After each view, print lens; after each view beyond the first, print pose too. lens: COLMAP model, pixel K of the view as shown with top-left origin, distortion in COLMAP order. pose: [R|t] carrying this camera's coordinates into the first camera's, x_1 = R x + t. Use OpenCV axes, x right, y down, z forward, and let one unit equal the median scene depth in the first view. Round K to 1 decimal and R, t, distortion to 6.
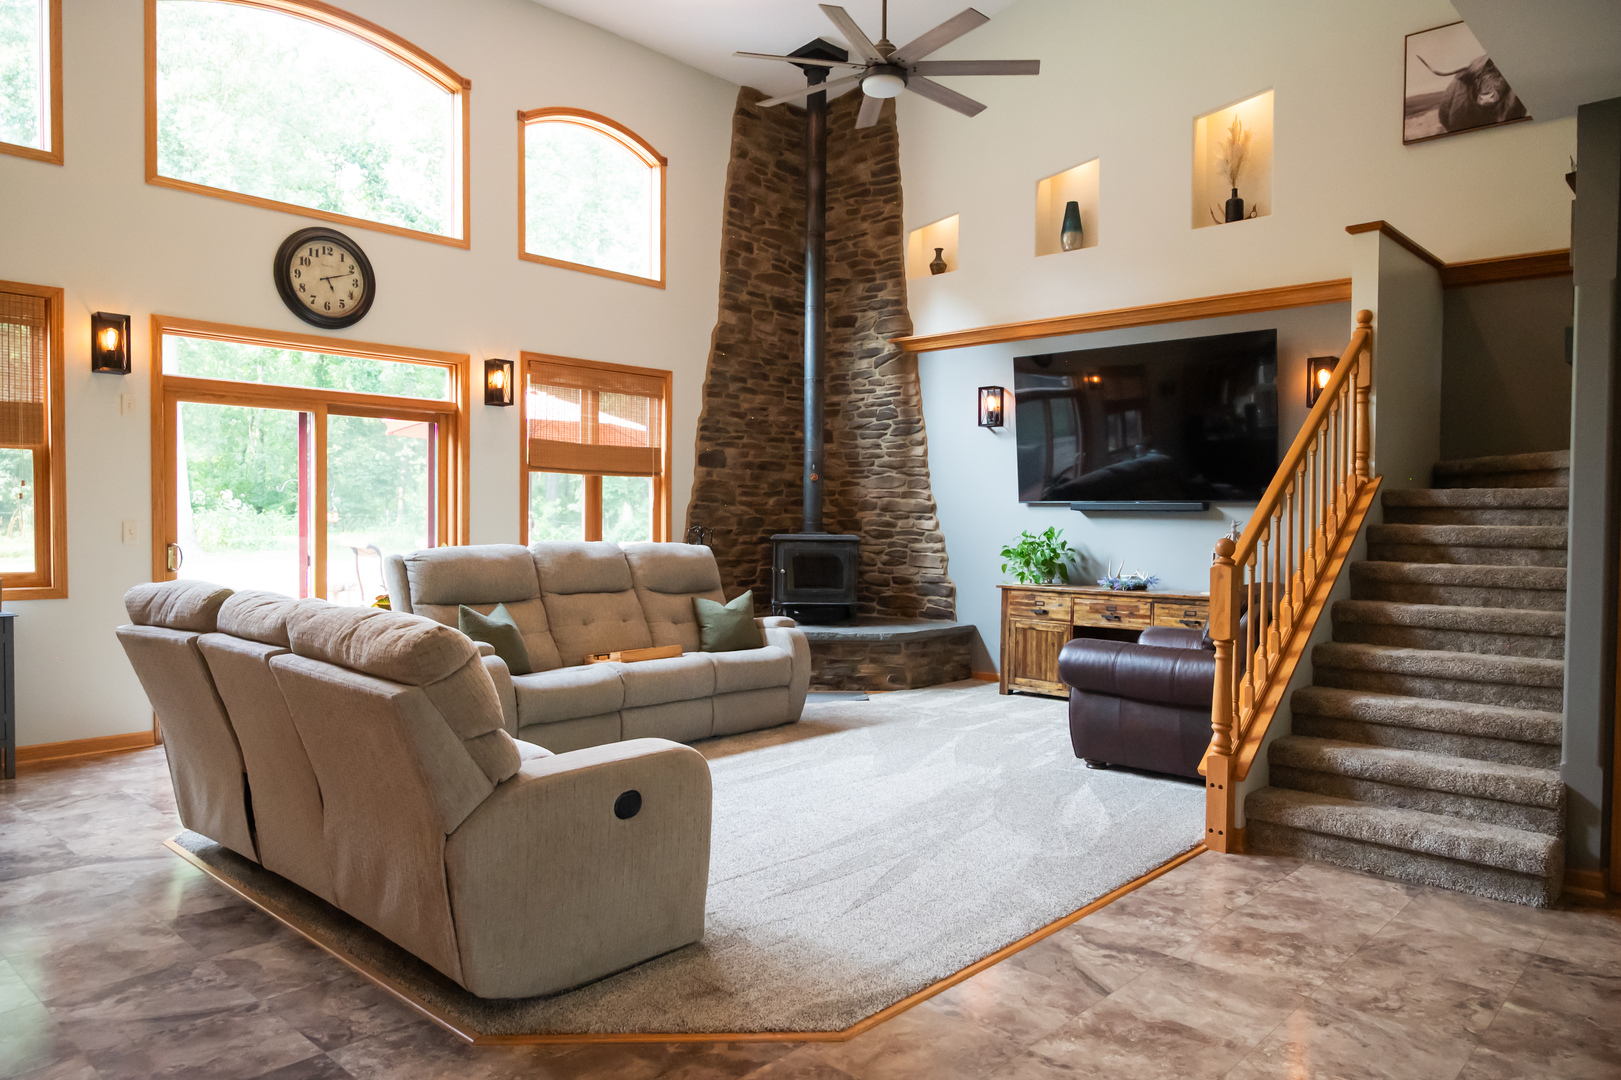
lens RADIAL K [[1074.4, 0, 819.6], [0, 1074.4, 553.7], [0, 0, 1]] dist [0.002646, 0.001938]
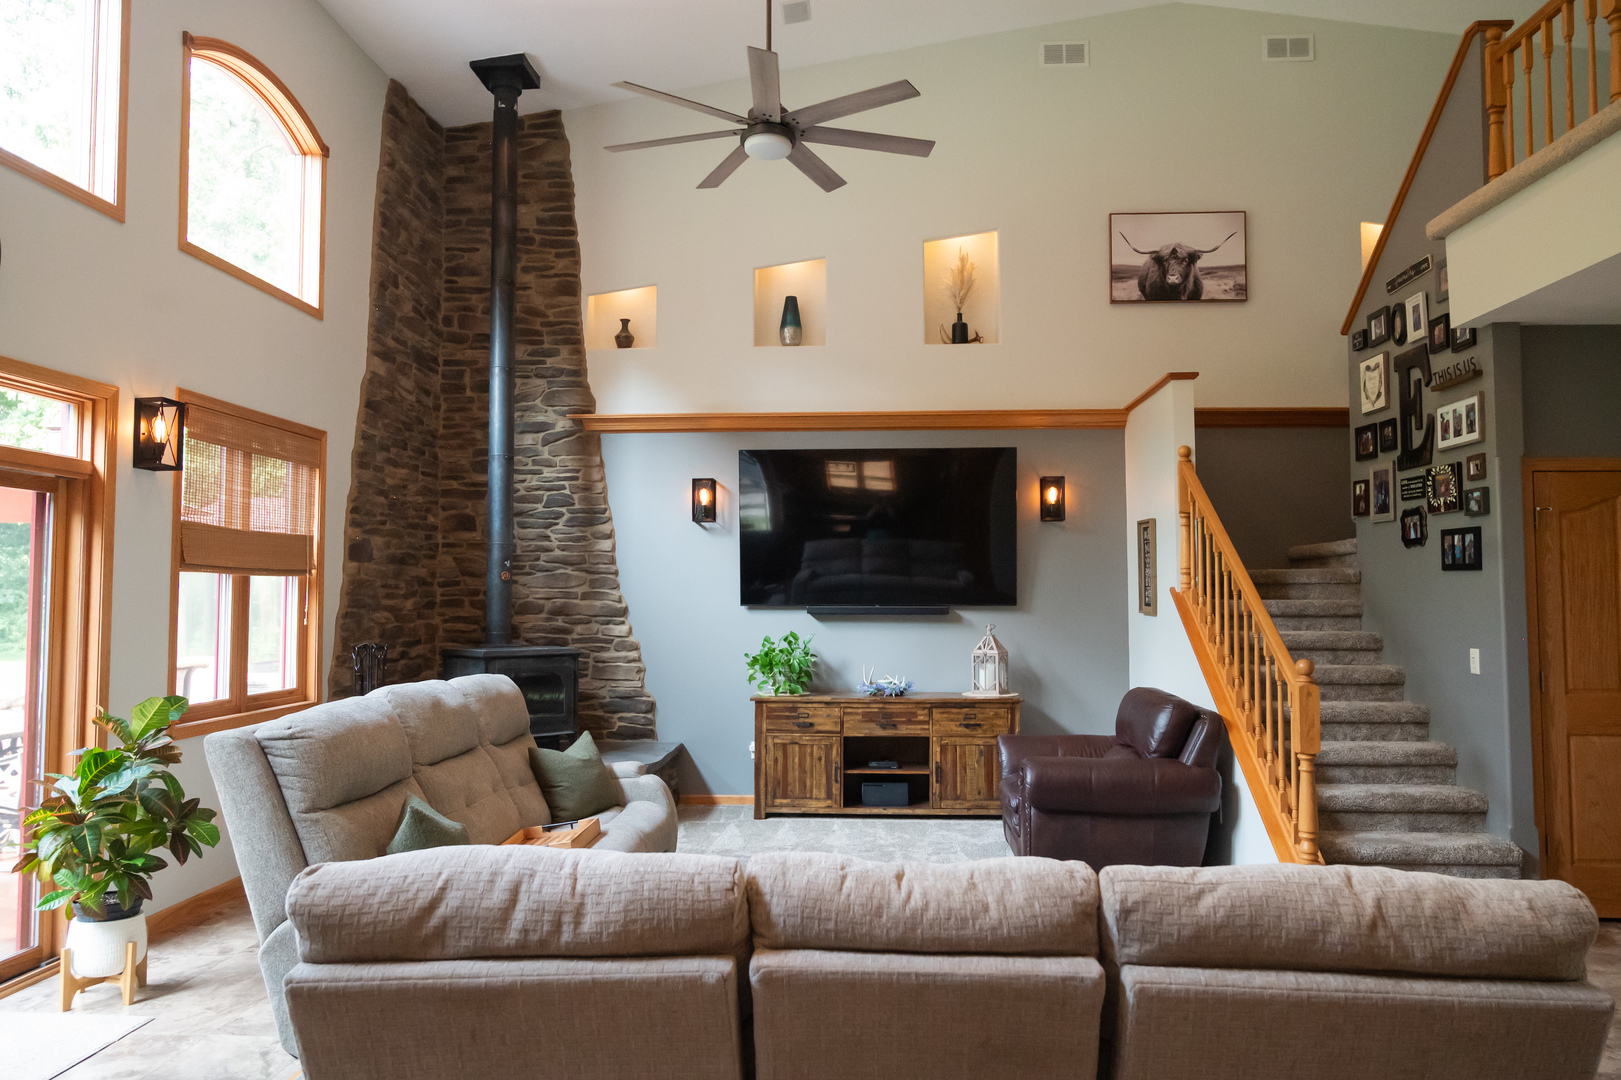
lens RADIAL K [[1090.5, 0, 808.2], [0, 1090.5, 549.8], [0, 0, 1]] dist [-0.005234, 0.005374]
pose [[0.781089, 0.017417, 0.624176, -0.329942], [0.027910, 0.997638, -0.062765, -0.032300], [-0.623795, 0.066446, 0.778758, 0.213053]]
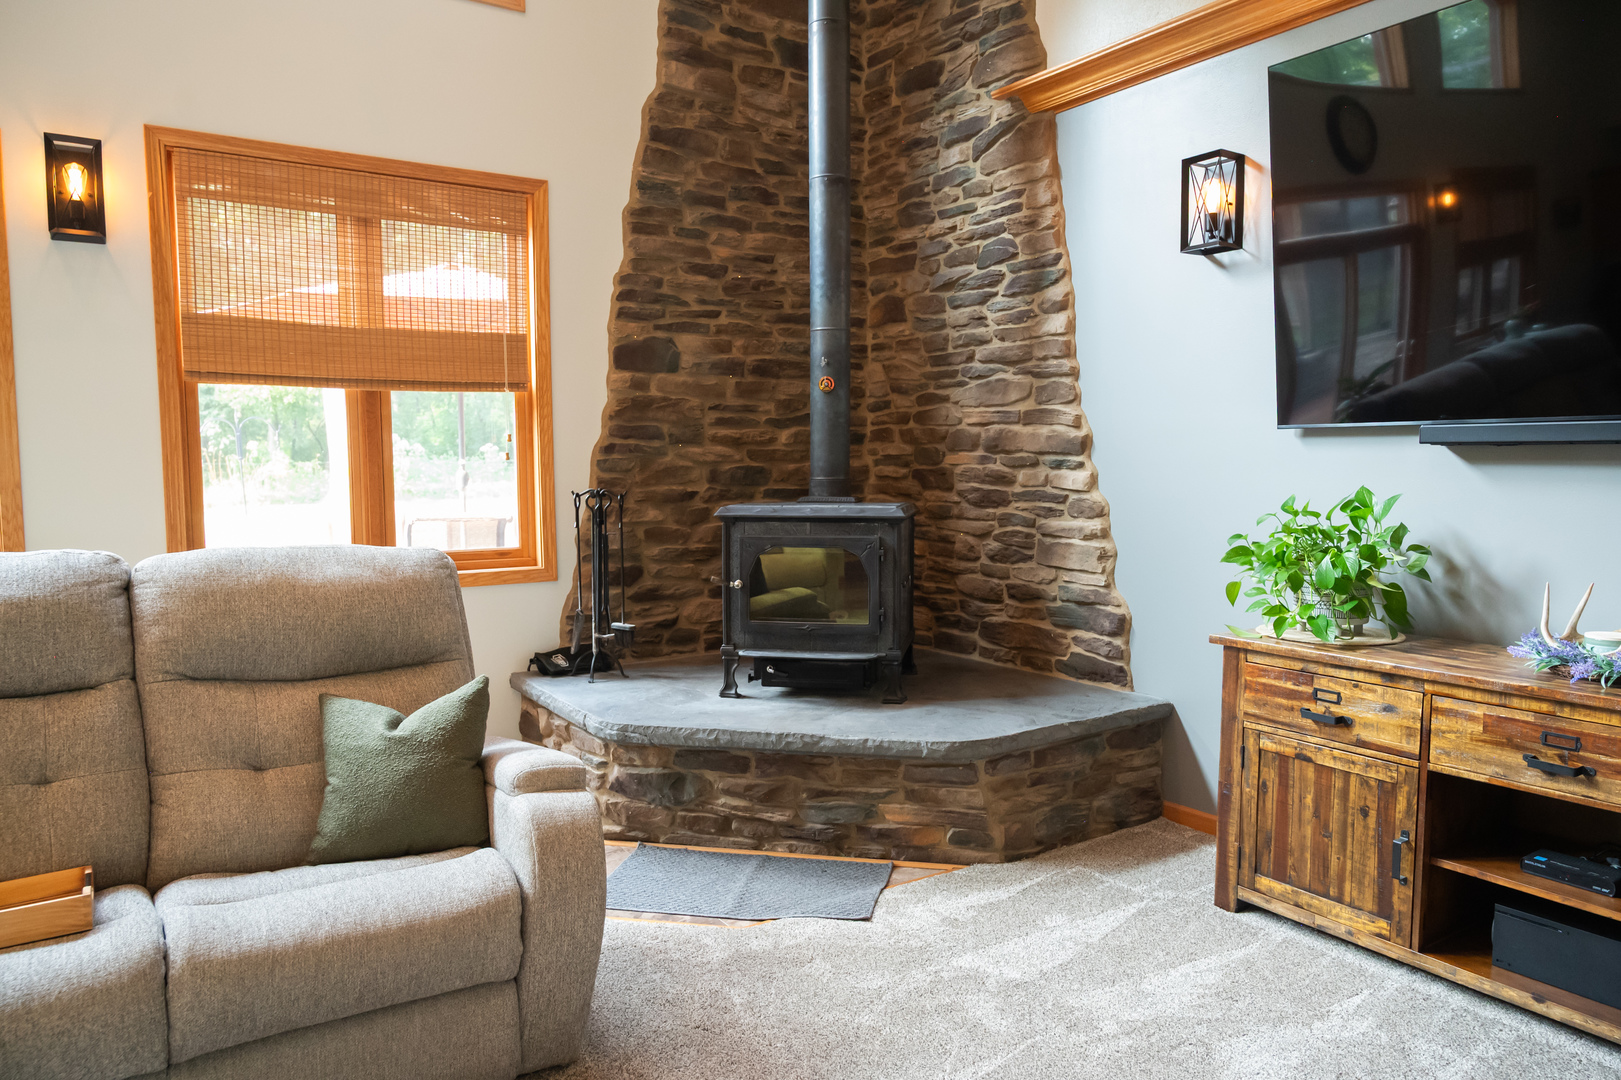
lens RADIAL K [[1090.5, 0, 808.2], [0, 1090.5, 549.8], [0, 0, 1]] dist [-0.005234, 0.005374]
pose [[0.970006, 0.007877, -0.242952, 0.103679], [0.004752, 0.998669, 0.051354, -0.021311], [0.243033, -0.050968, 0.968678, 0.504816]]
